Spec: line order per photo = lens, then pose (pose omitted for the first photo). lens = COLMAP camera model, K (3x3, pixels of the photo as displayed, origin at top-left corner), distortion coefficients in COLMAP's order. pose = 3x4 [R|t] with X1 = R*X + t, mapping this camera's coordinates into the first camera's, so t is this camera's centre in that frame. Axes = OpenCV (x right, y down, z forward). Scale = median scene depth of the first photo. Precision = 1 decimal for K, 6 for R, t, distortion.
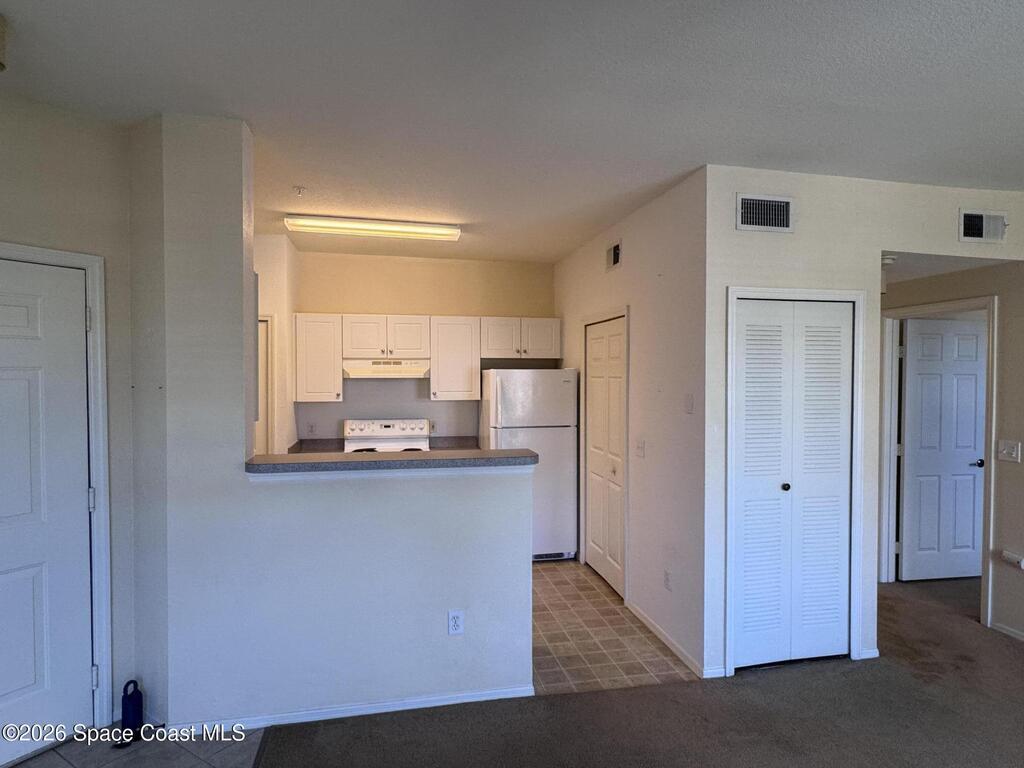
lens RADIAL K [[592.5, 0, 510.5], [0, 592.5, 382.4], [0, 0, 1]] dist [0.000422, -0.000639]
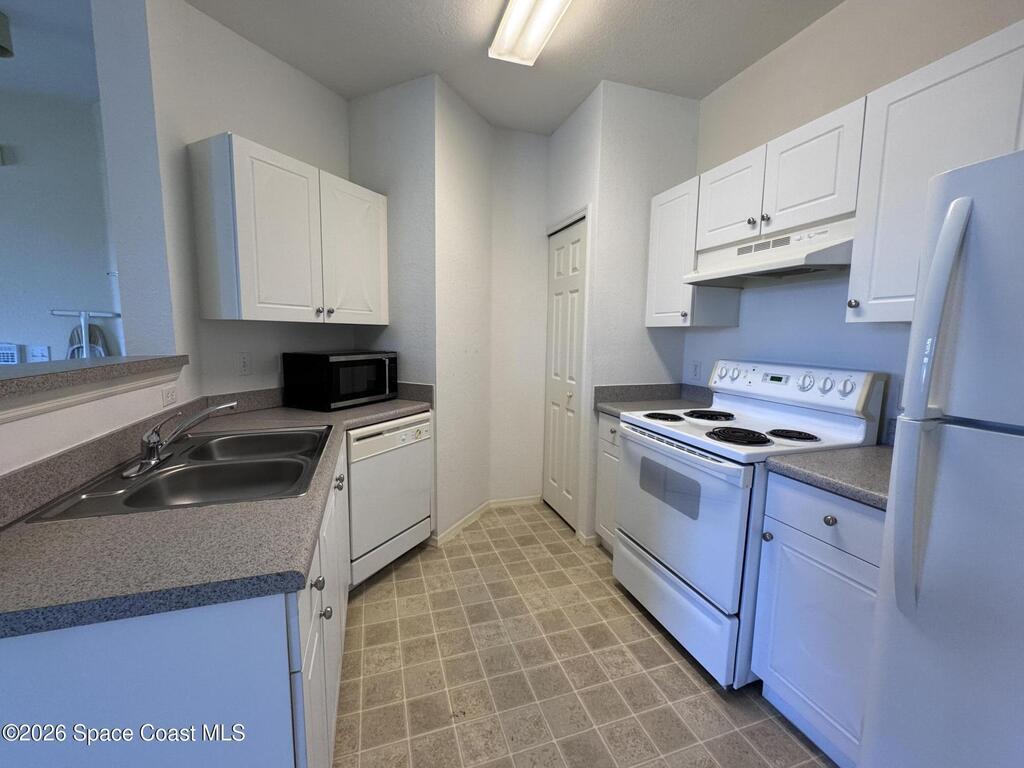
lens RADIAL K [[424.1, 0, 509.8], [0, 424.1, 384.4], [0, 0, 1]] dist [-0.001309, 0.000084]
pose [[0.110702, 0.117674, -0.986863, 0.122832], [-0.026316, 0.992965, 0.115449, 0.044684], [0.993505, 0.013190, 0.113019, 0.748666]]
